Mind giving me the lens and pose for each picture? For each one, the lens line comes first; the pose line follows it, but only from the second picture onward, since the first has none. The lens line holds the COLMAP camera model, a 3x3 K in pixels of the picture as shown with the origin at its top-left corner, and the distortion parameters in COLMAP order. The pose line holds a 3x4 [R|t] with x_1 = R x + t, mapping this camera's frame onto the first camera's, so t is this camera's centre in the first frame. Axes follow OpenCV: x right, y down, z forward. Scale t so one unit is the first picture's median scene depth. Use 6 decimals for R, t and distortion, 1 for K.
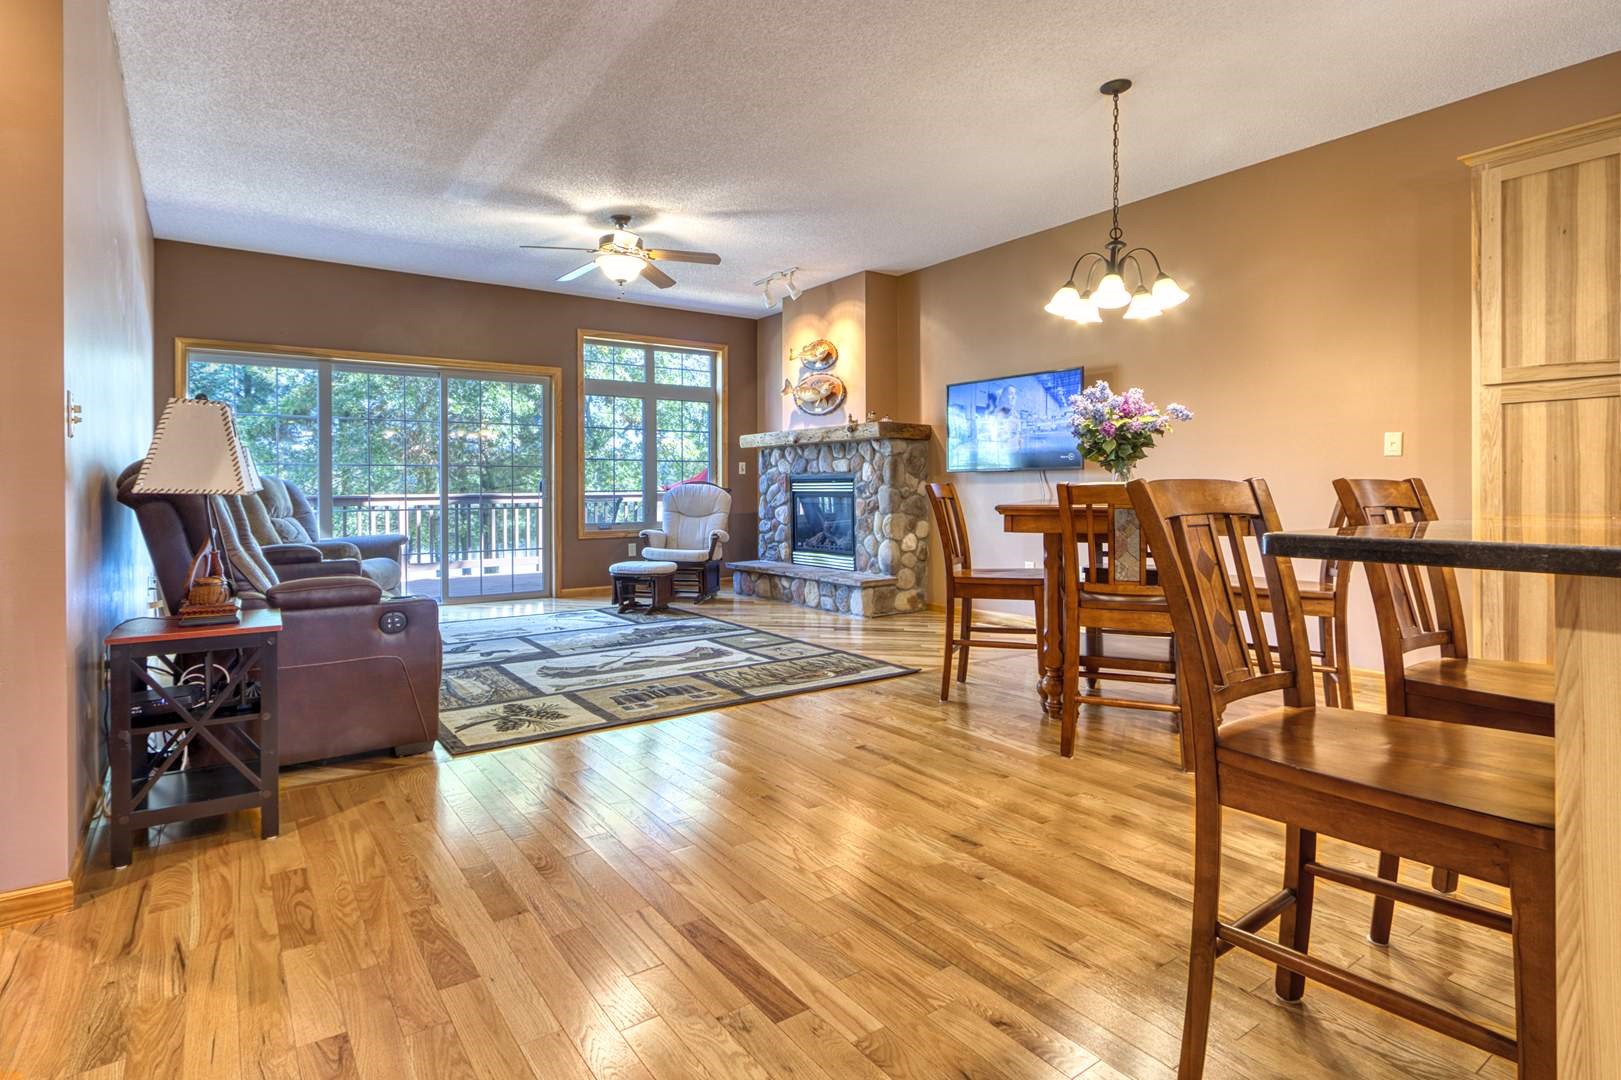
lens RADIAL K [[801.3, 0, 752.3], [0, 801.3, 499.2], [0, 0, 1]] dist [-0.002303, -0.000038]
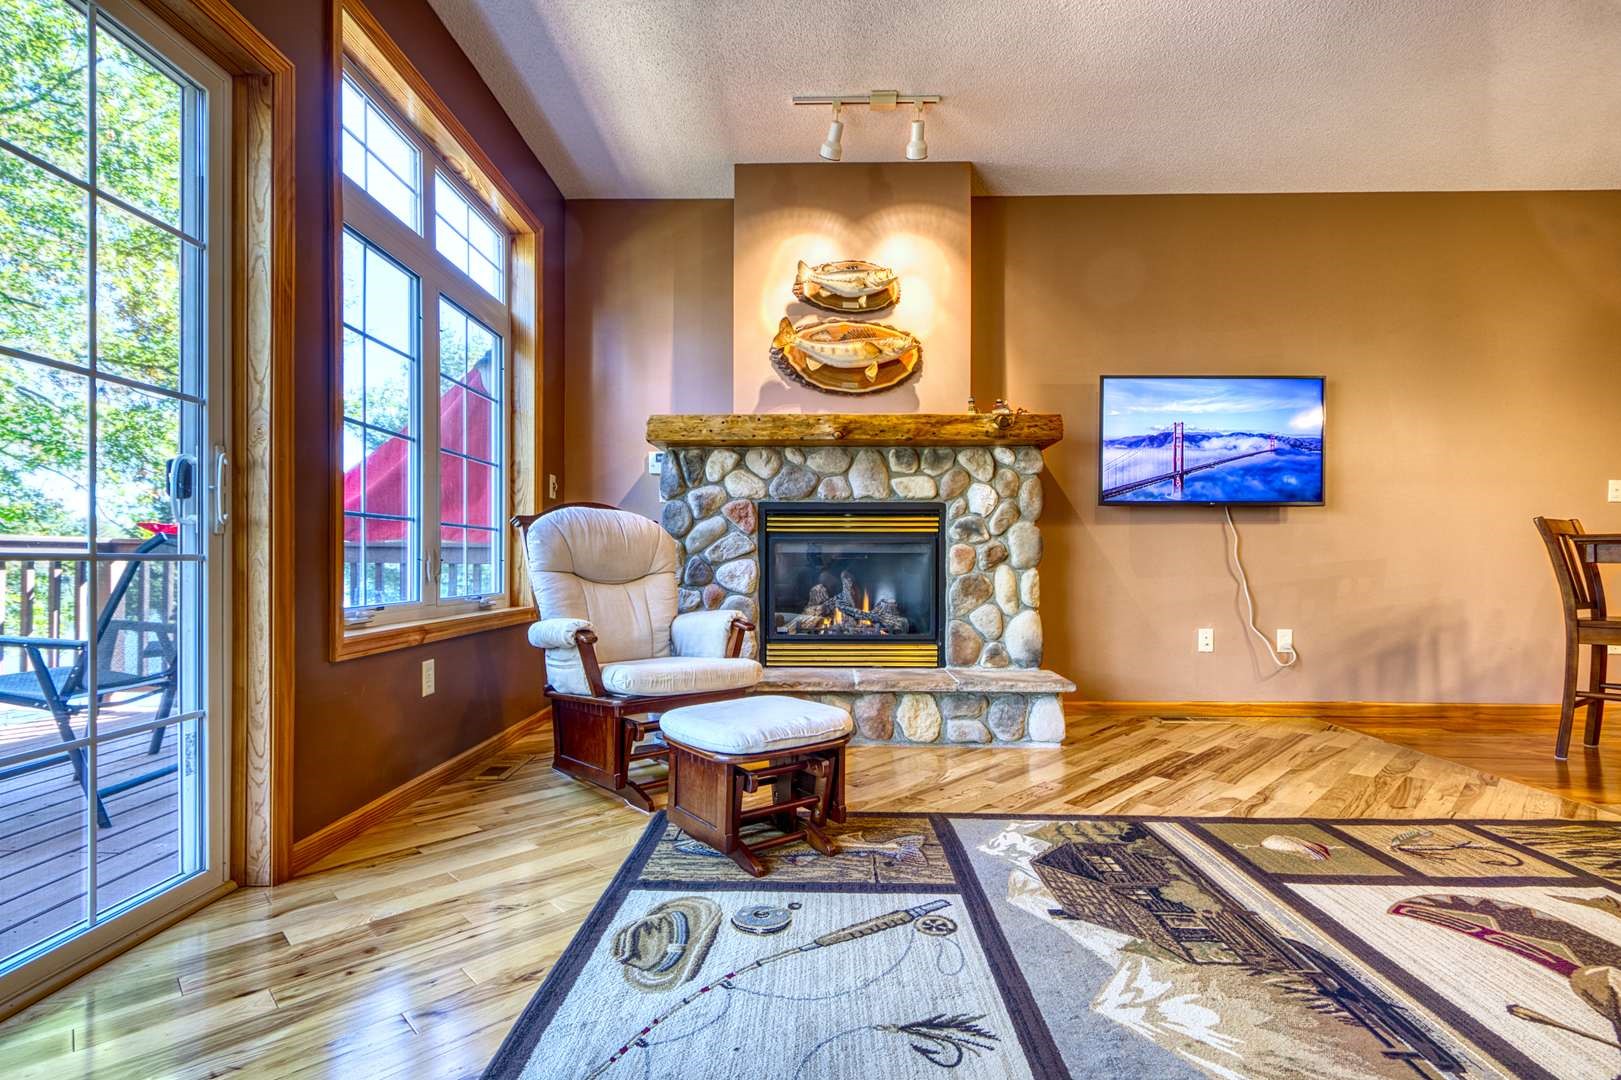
lens RADIAL K [[764.6, 0, 802.9], [0, 764.6, 557.2], [0, 0, 1]] dist [0.013522, -0.007009]
pose [[0.574641, 0.008593, 0.818361, -0.384588], [0.006790, 0.999860, -0.015267, 0.016519], [-0.818378, 0.014330, 0.574502, 0.751939]]
